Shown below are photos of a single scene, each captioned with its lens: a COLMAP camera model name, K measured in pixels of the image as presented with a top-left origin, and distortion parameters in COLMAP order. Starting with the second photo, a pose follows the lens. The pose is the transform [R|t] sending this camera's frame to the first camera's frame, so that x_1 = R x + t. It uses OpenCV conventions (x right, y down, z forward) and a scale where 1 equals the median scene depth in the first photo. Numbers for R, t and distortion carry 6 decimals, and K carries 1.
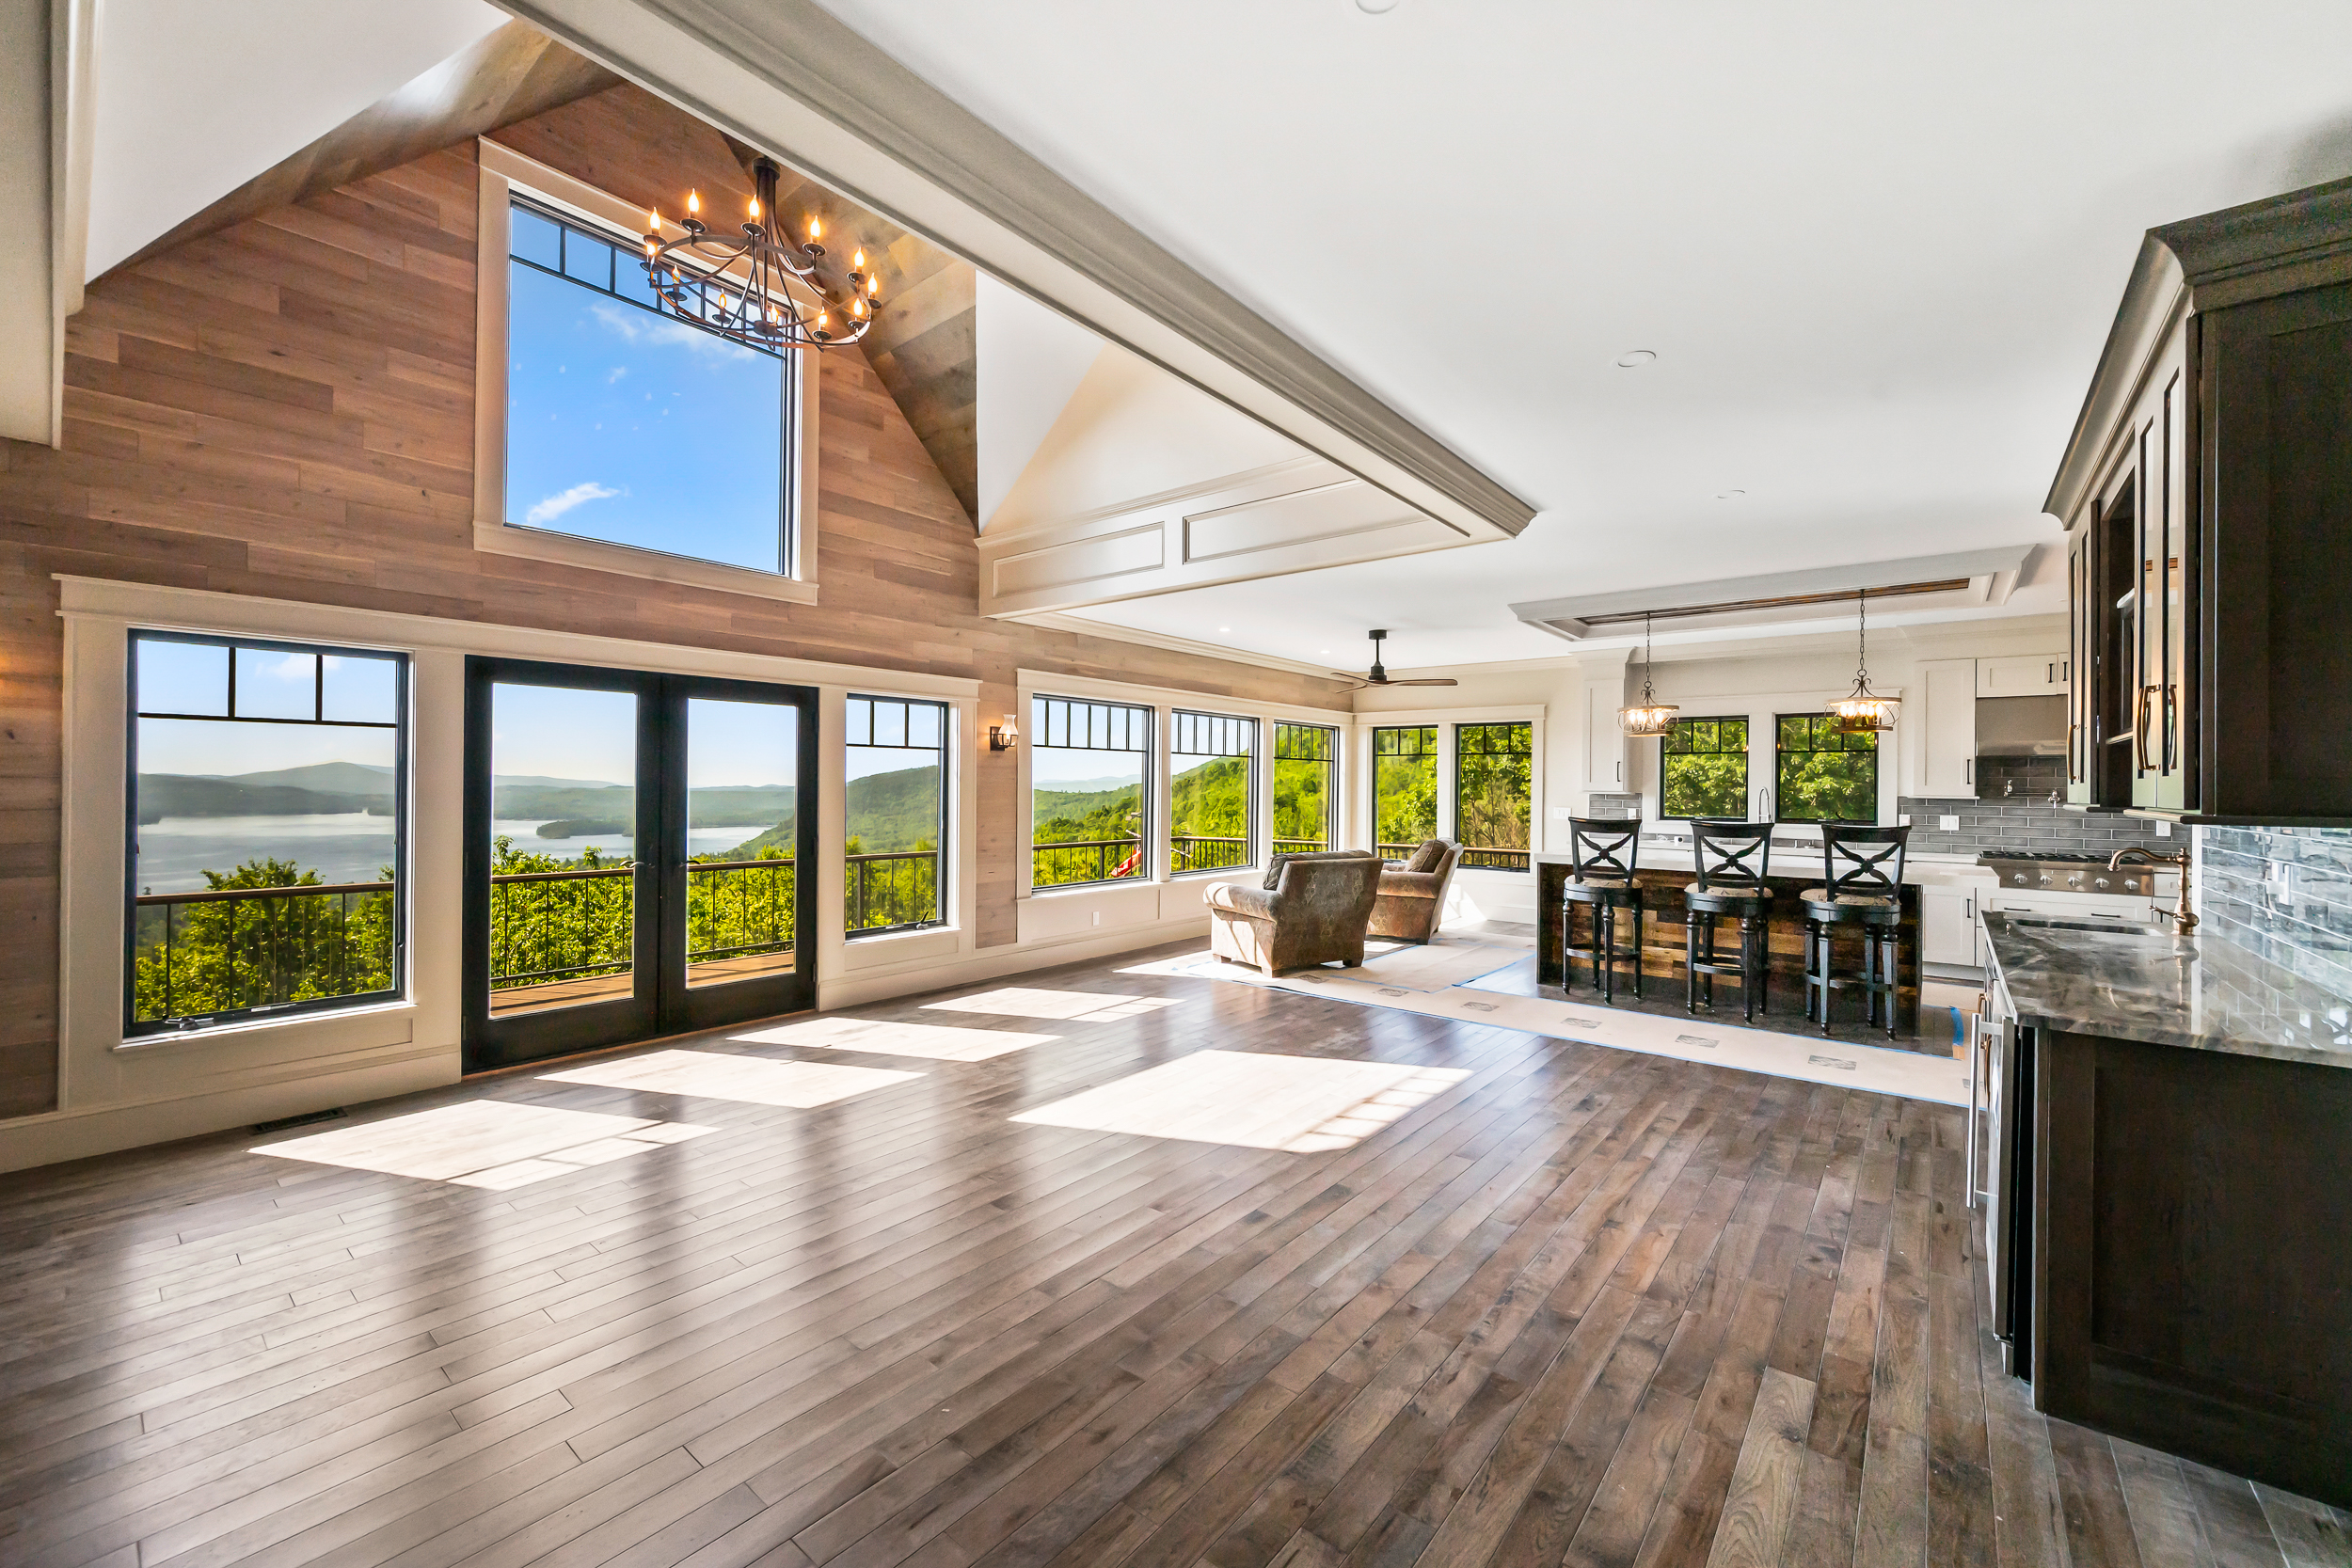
lens RADIAL K [[941.0, 0, 1193.9], [0, 941.0, 782.8], [0, 0, 1]] dist [0.003376, -0.001238]
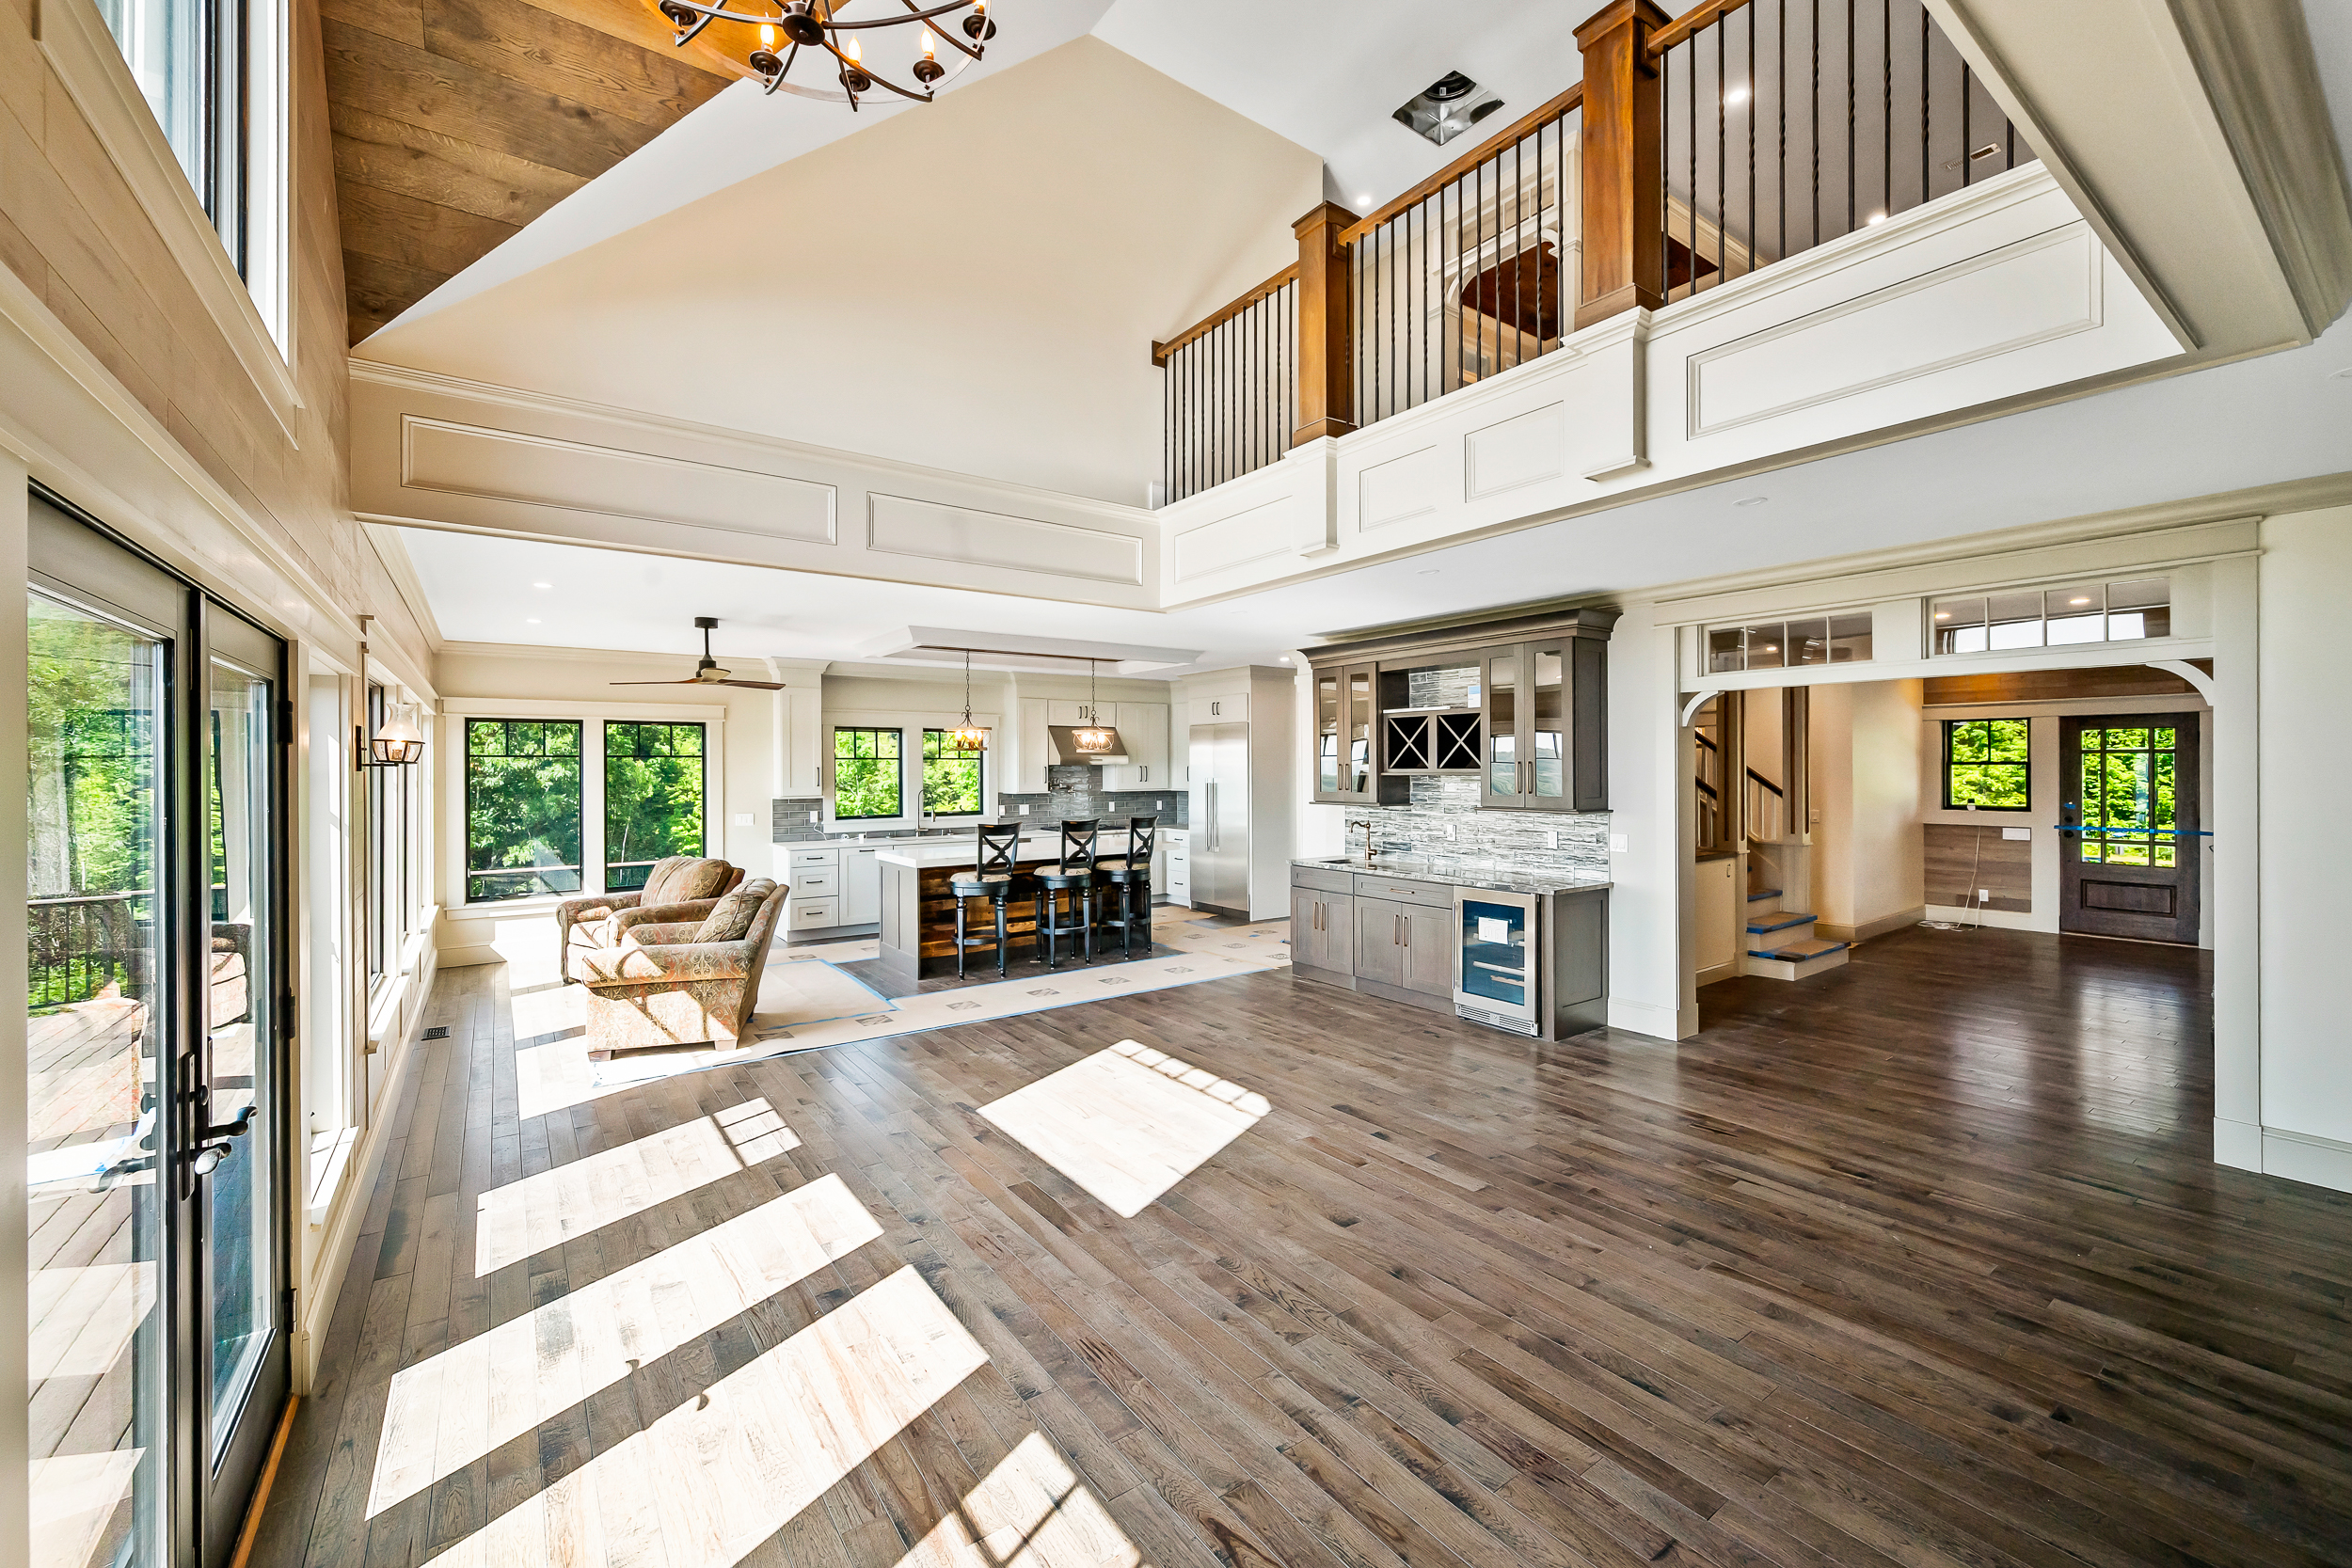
lens RADIAL K [[941.0, 0, 1209.2], [0, 941.0, 757.9], [0, 0, 1]] dist [0.003376, -0.001238]
pose [[0.239852, 0.000632, 0.970809, -0.638133], [0.003169, 0.999994, -0.001434, -0.041236], [-0.970804, 0.003420, 0.239848, 0.442407]]
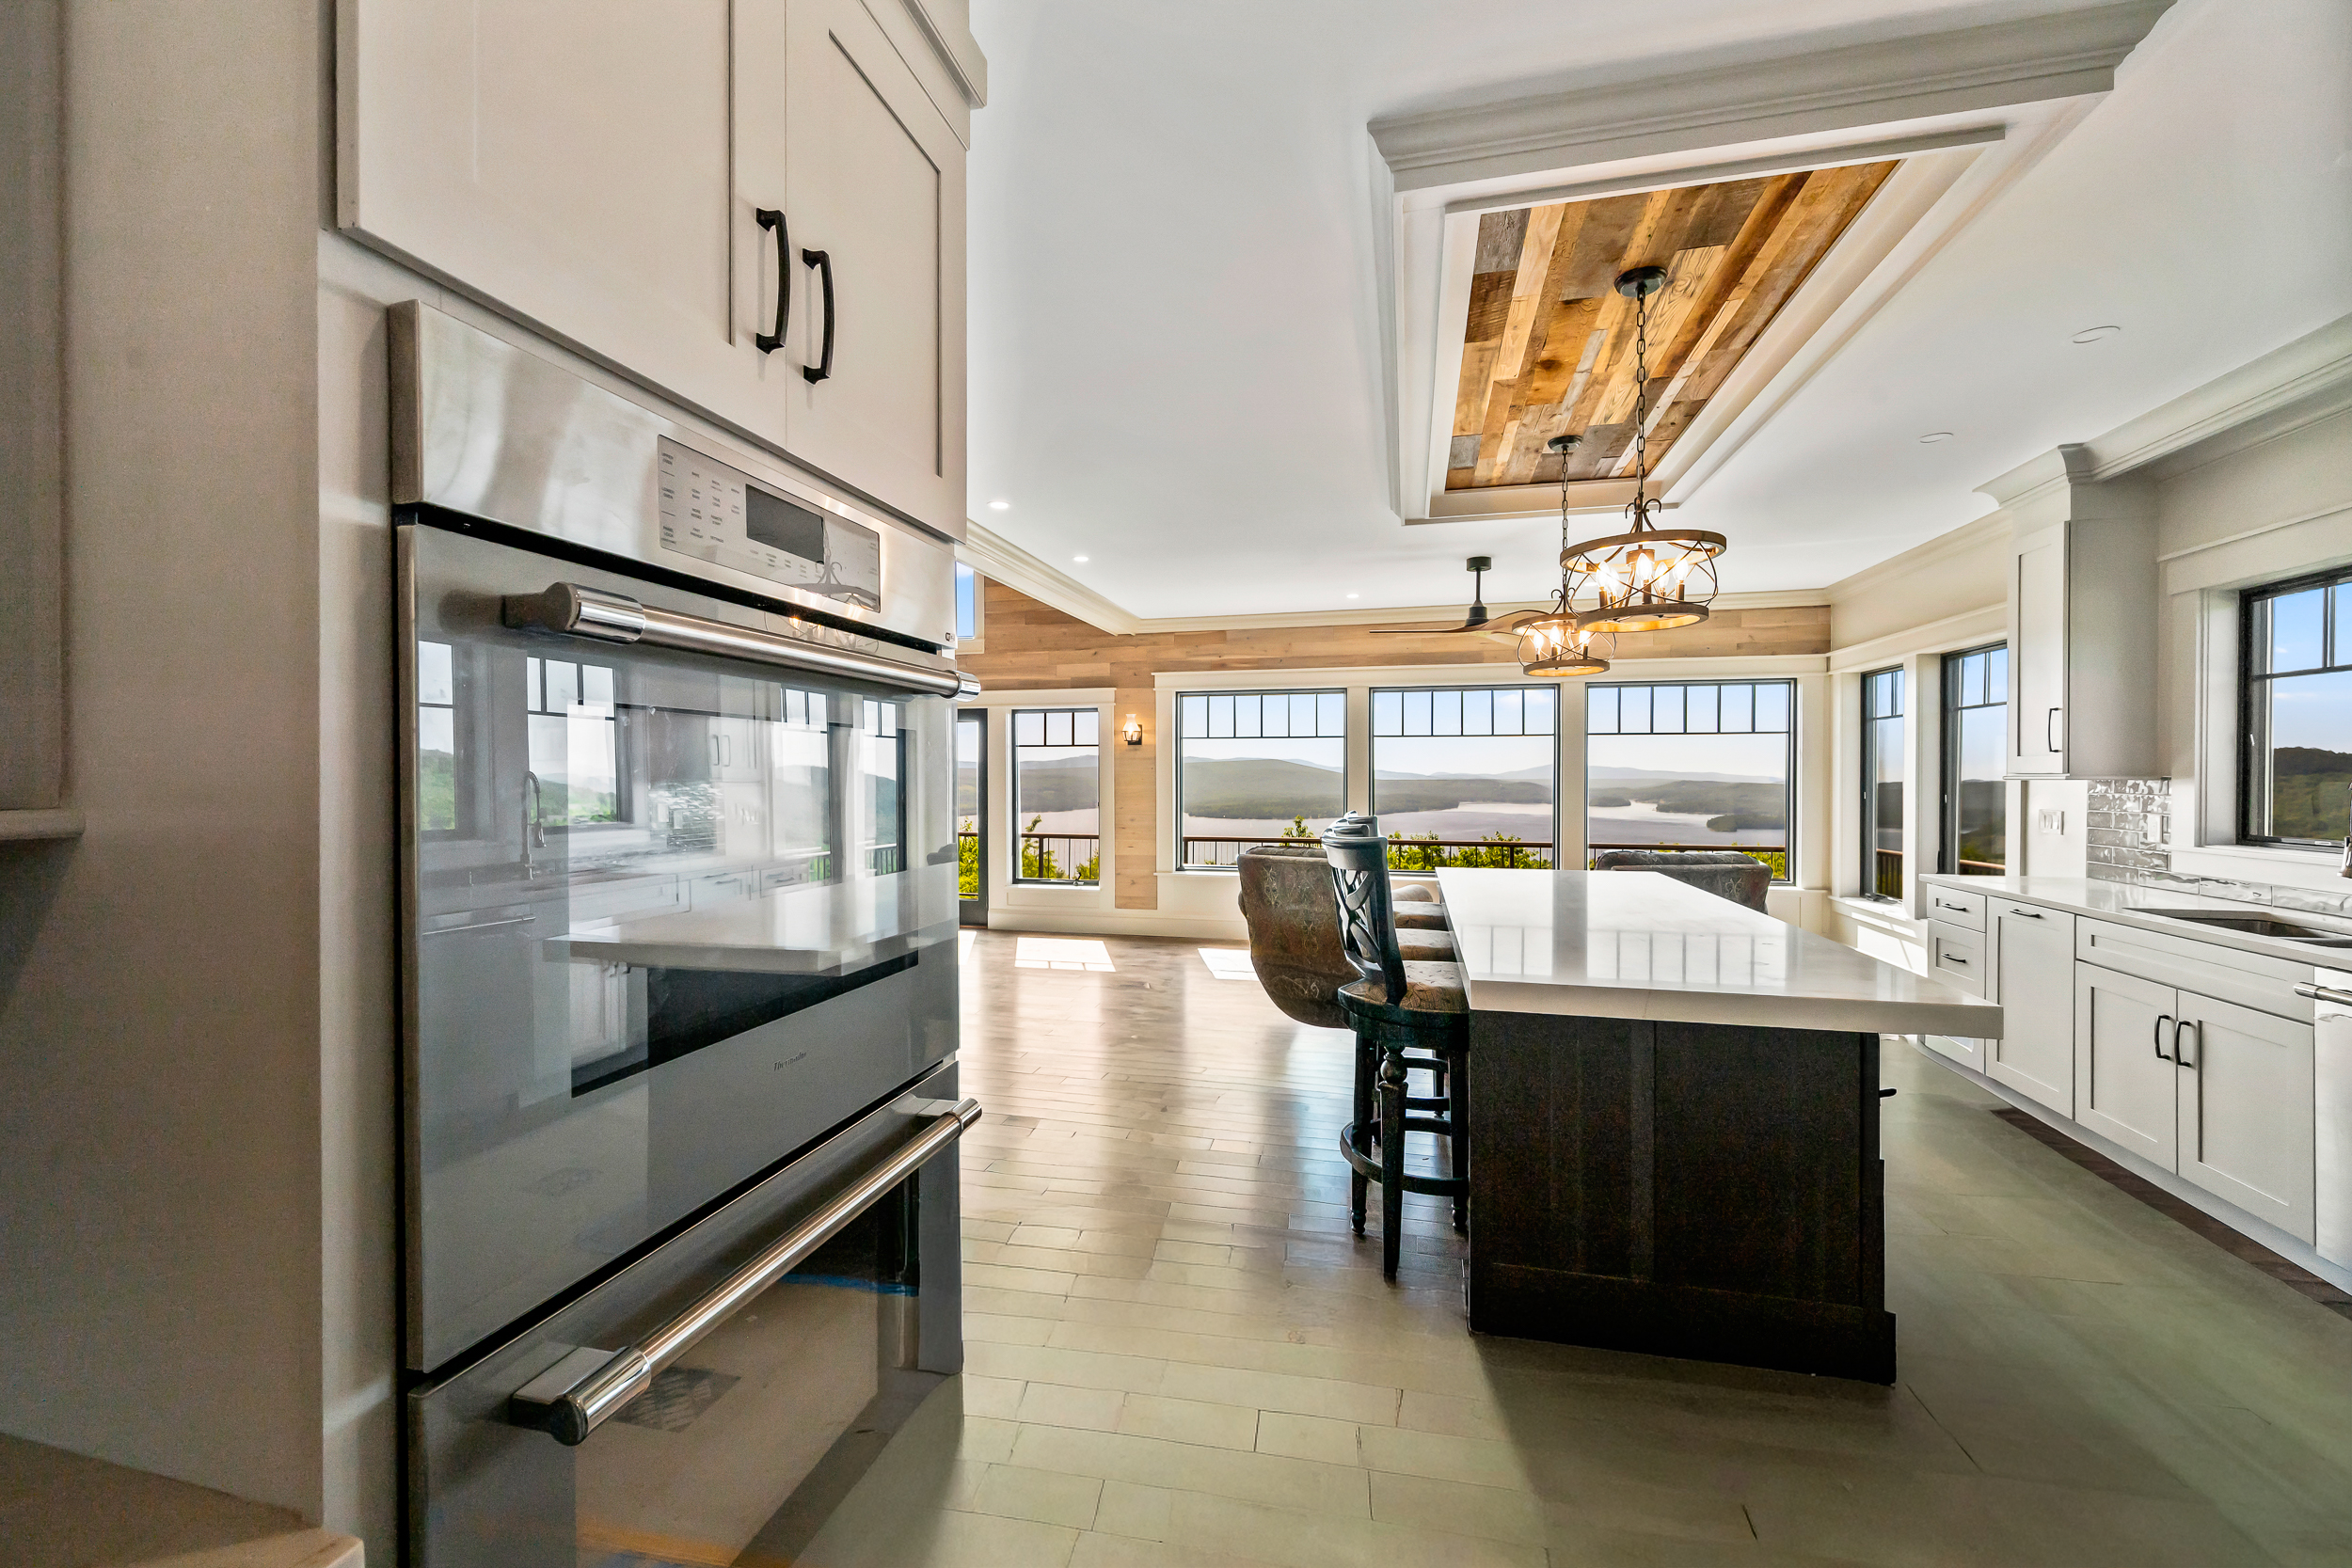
lens RADIAL K [[941.0, 0, 1186.2], [0, 941.0, 774.8], [0, 0, 1]] dist [0.003376, -0.001238]
pose [[0.423617, -0.009800, -0.905788, 0.941512], [0.006514, 0.999949, -0.007772, 0.014082], [0.905818, -0.002608, 0.423659, 0.591718]]
